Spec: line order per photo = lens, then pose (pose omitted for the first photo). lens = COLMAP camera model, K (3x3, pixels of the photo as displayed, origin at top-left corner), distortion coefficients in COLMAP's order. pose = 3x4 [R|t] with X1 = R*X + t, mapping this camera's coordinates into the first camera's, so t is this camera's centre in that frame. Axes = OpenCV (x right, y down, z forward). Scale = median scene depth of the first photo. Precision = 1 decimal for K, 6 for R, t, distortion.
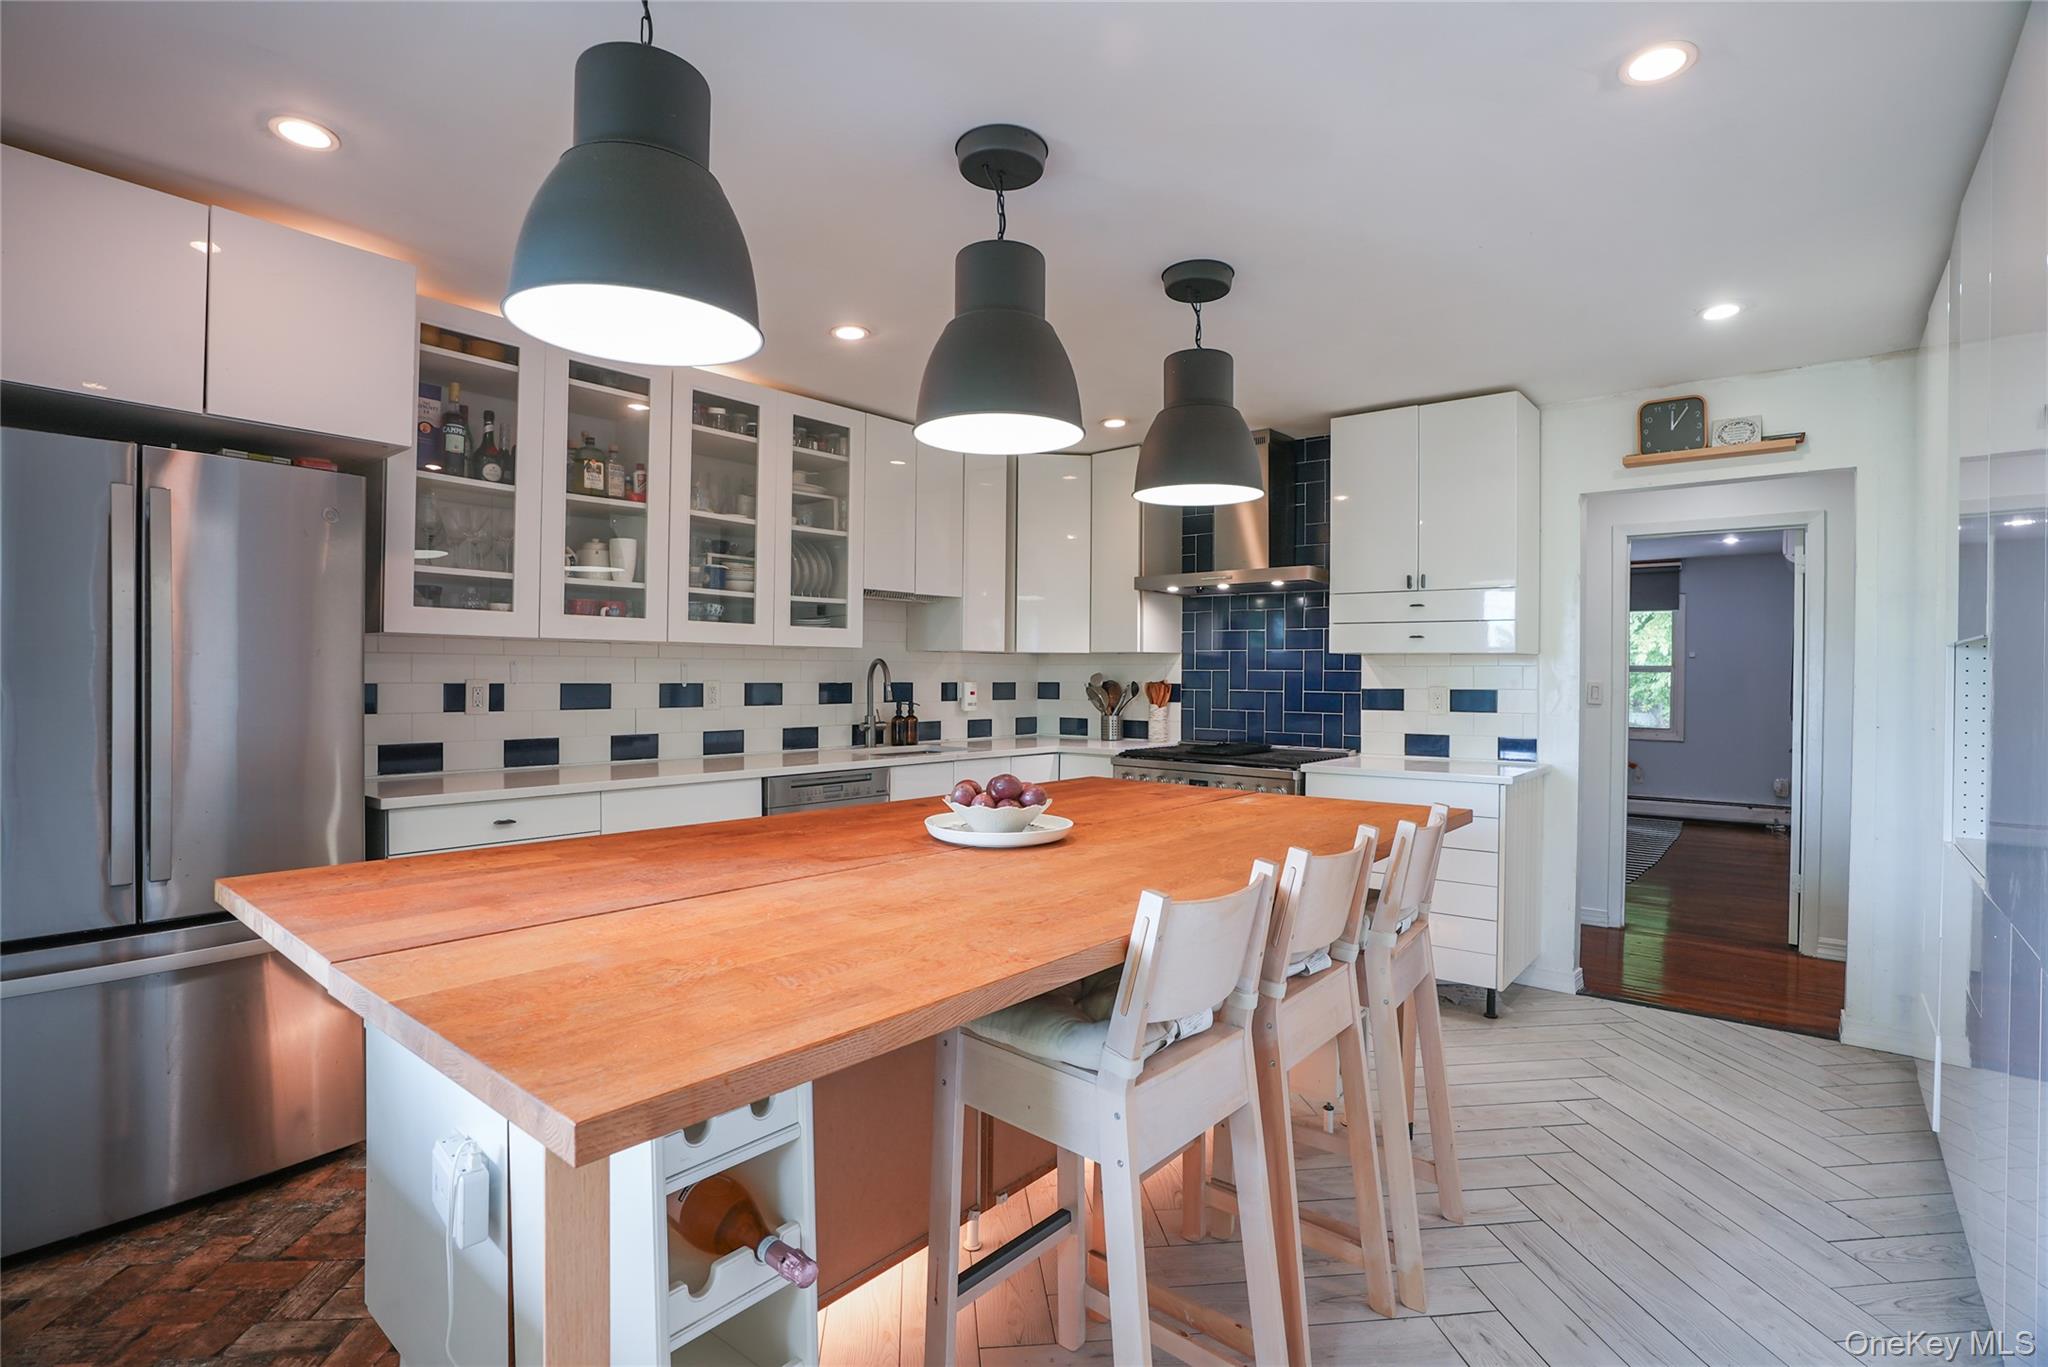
lens RADIAL K [[932.4, 0, 1008.5], [0, 932.4, 680.0], [0, 0, 1]] dist [-0.050513, 0.007660]
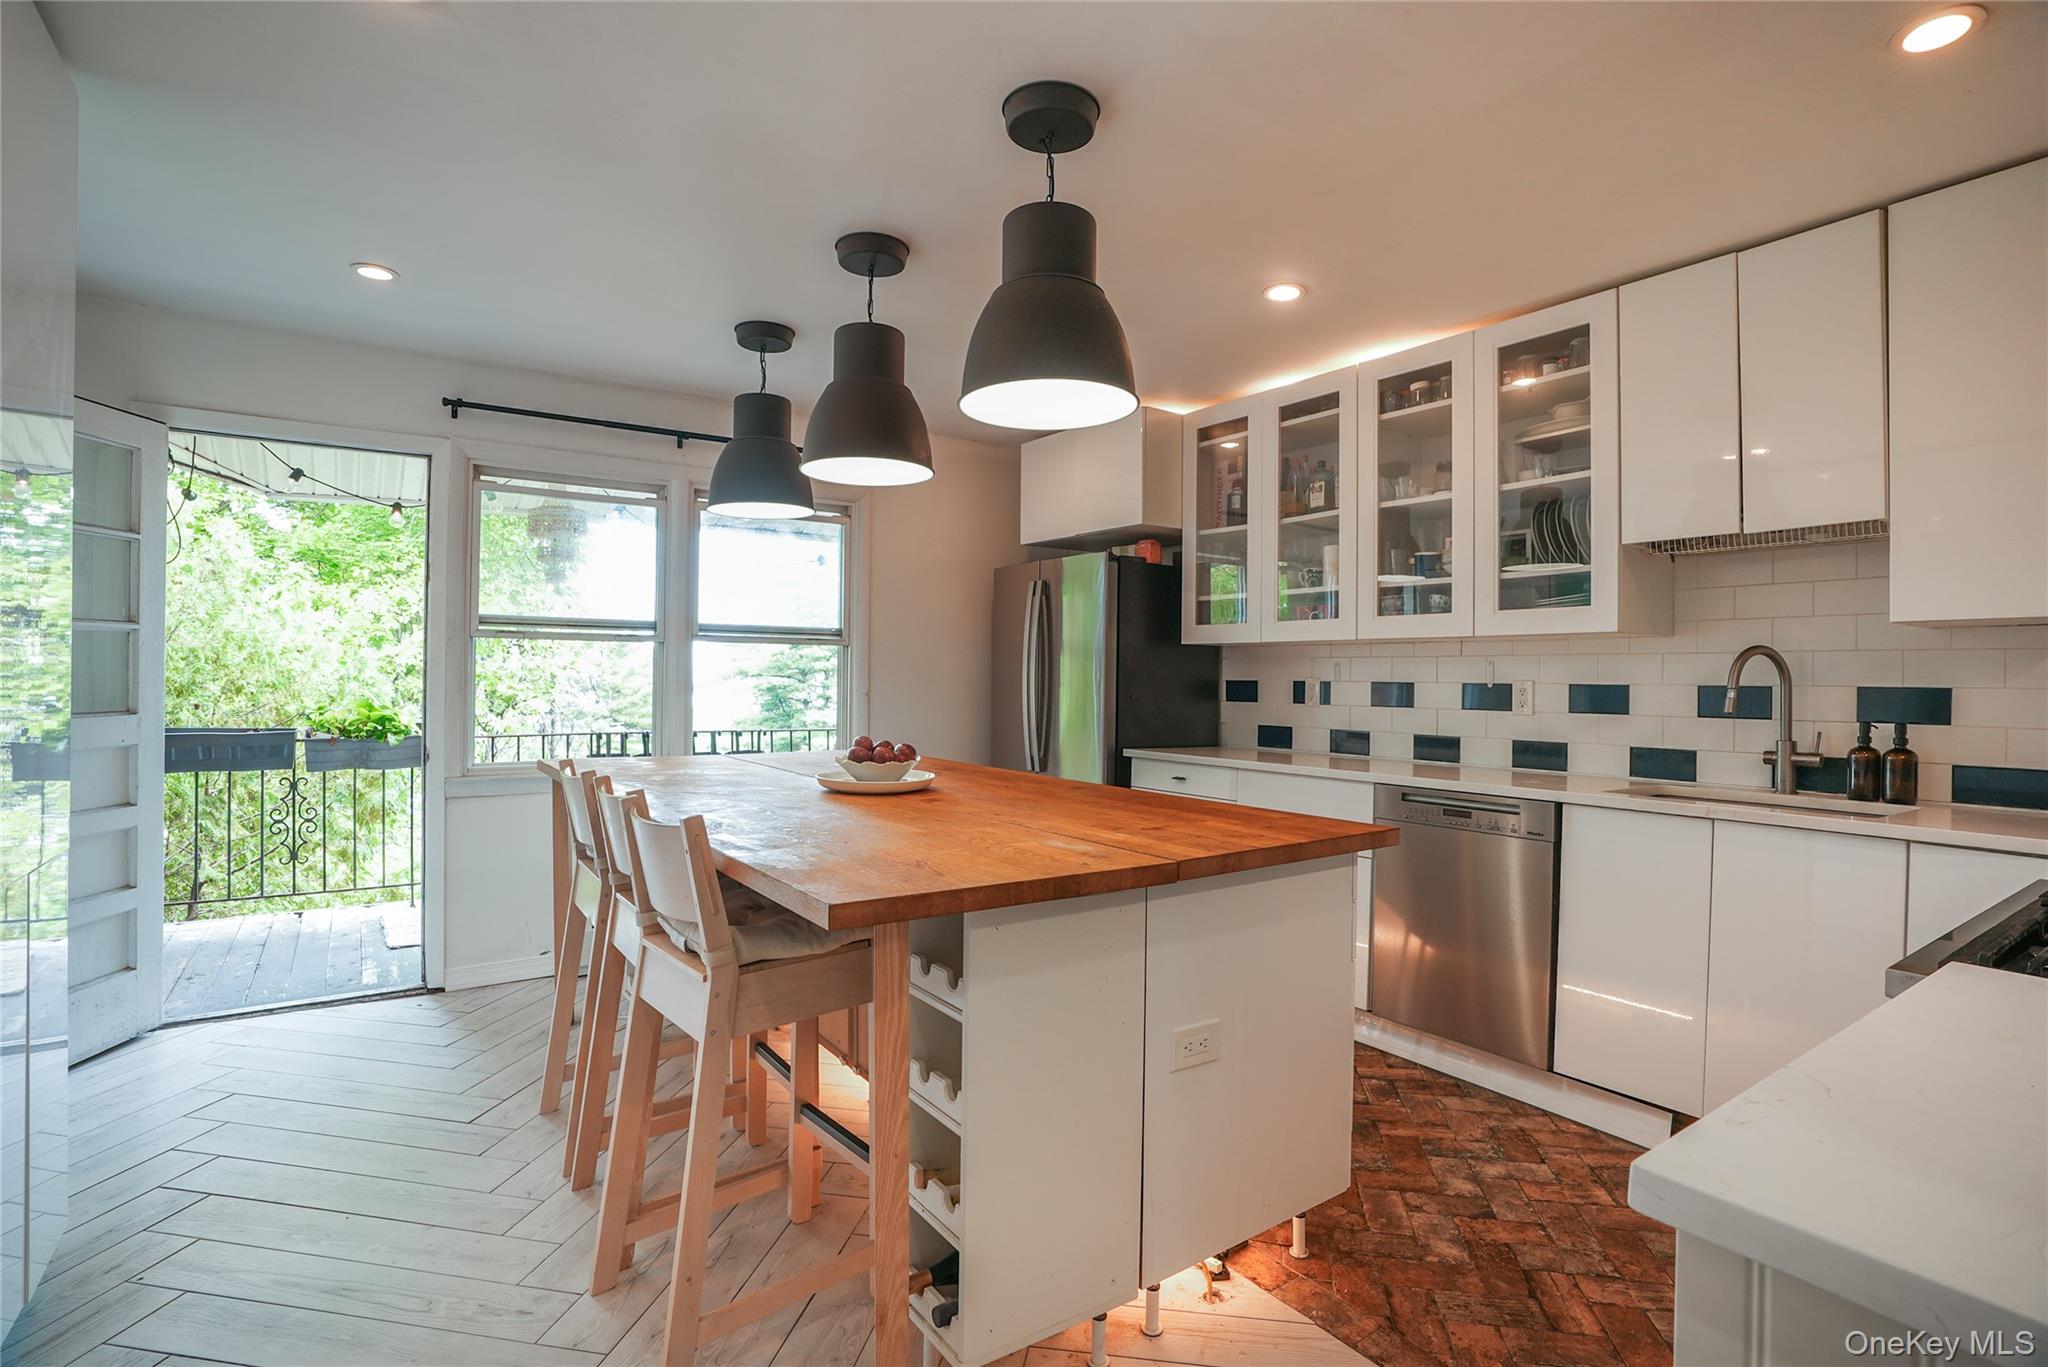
lens RADIAL K [[991.5, 0, 1009.4], [0, 991.5, 677.8], [0, 0, 1]] dist [-0.043104, 0.009847]
pose [[-0.233981, -0.002098, -0.972239, 0.656821], [-0.010104, 0.999949, 0.000274, 0.003071], [0.972189, 0.009887, -0.233990, 0.752816]]
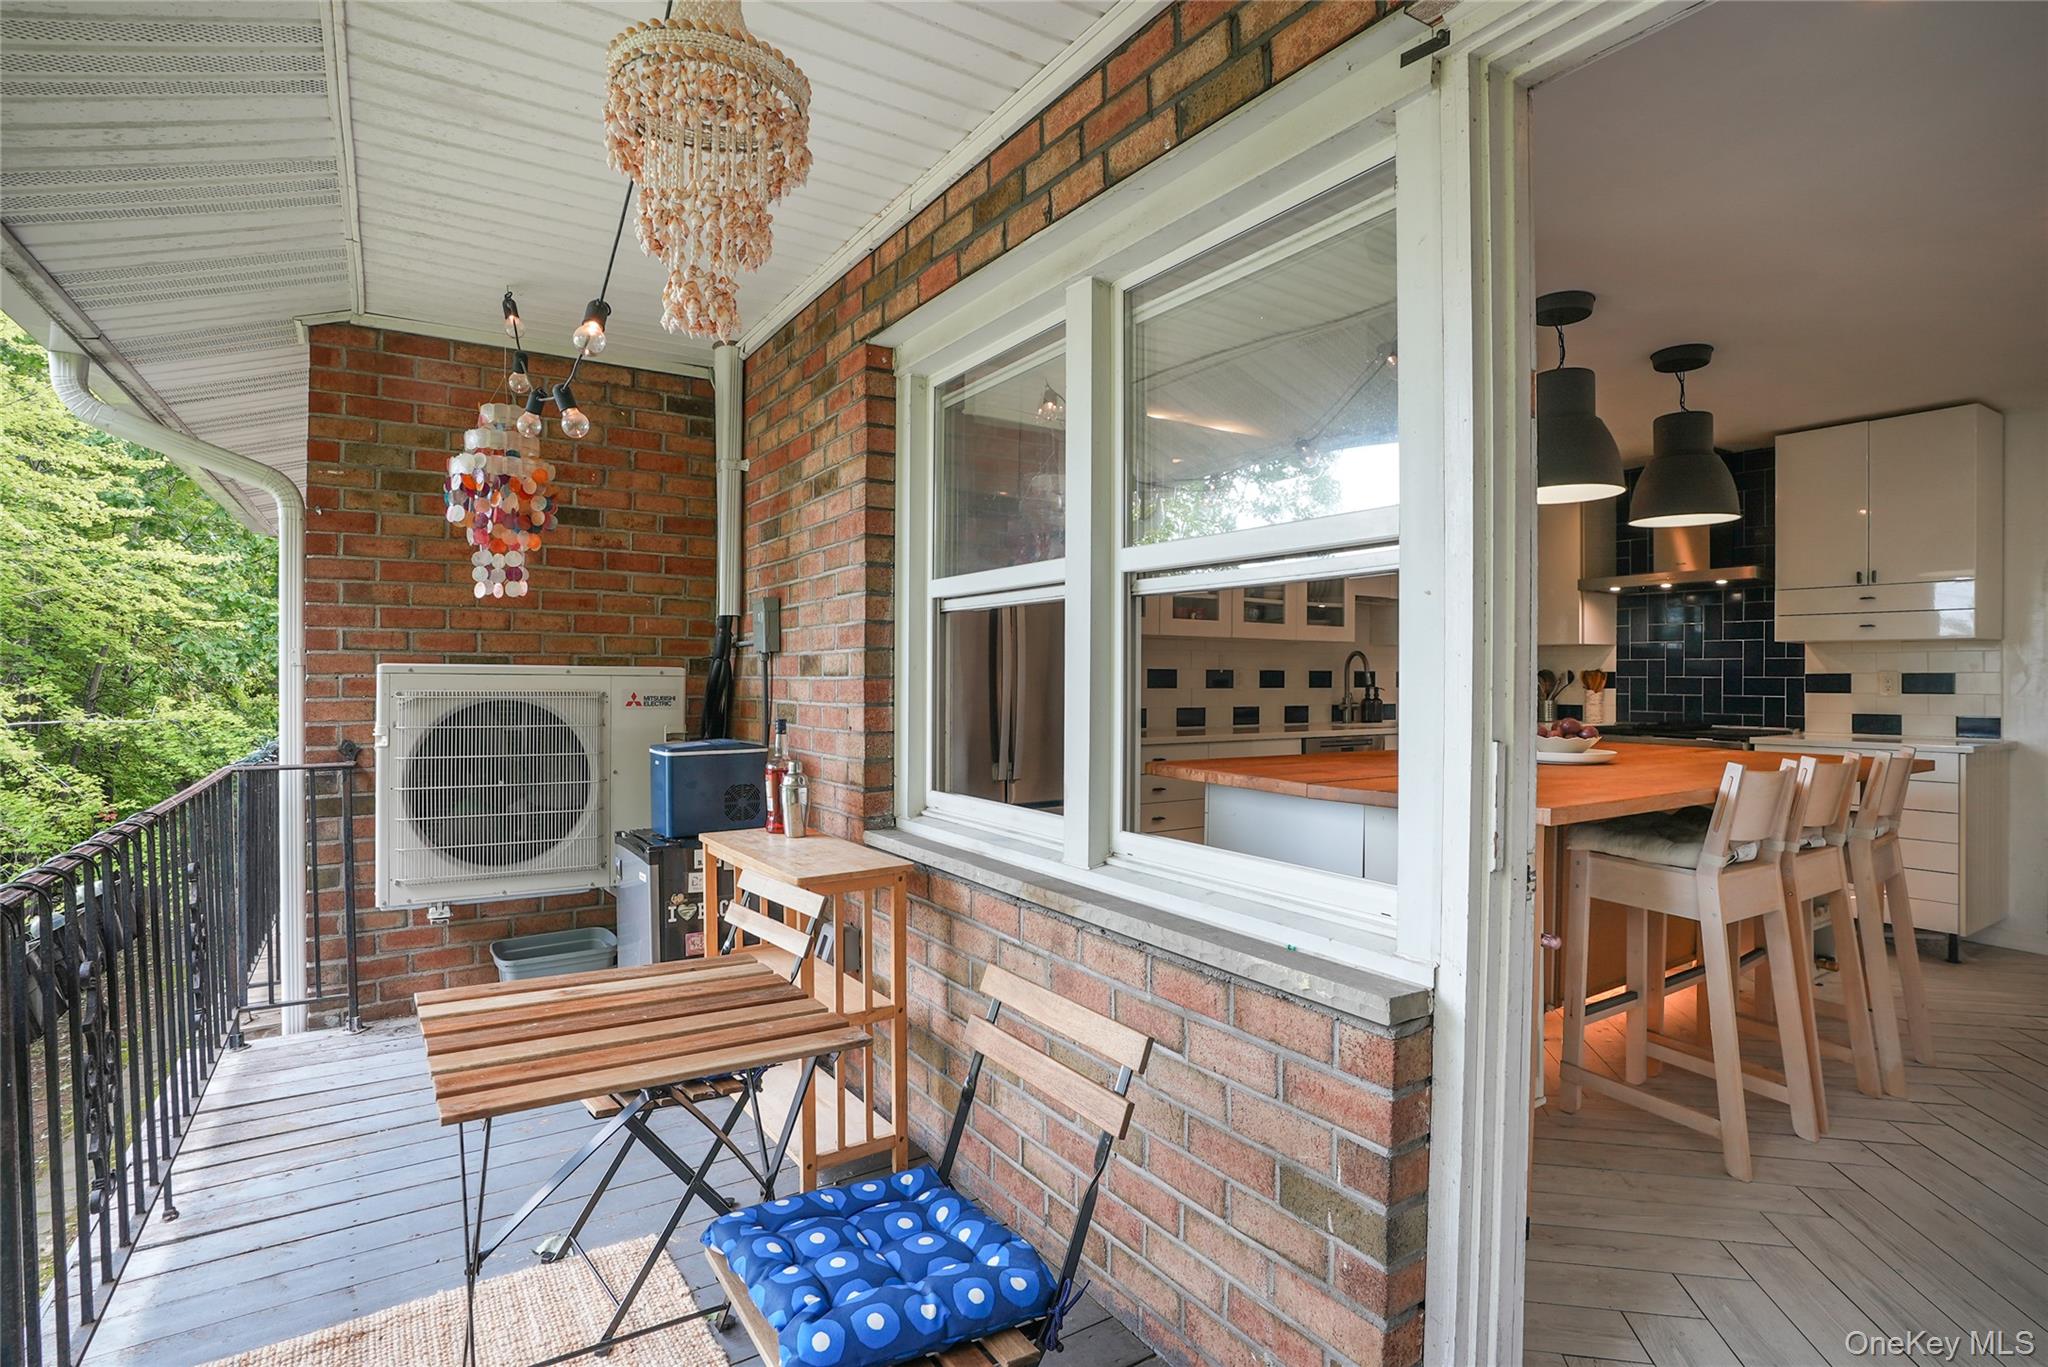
lens RADIAL K [[991.5, 0, 983.1], [0, 991.5, 682.8], [0, 0, 1]] dist [-0.043104, 0.009847]
pose [[0.956052, -0.003085, -0.293180, -0.249634], [0.000880, 0.999970, -0.007651, 0.031440], [0.293195, 0.007057, 0.956027, -0.445873]]
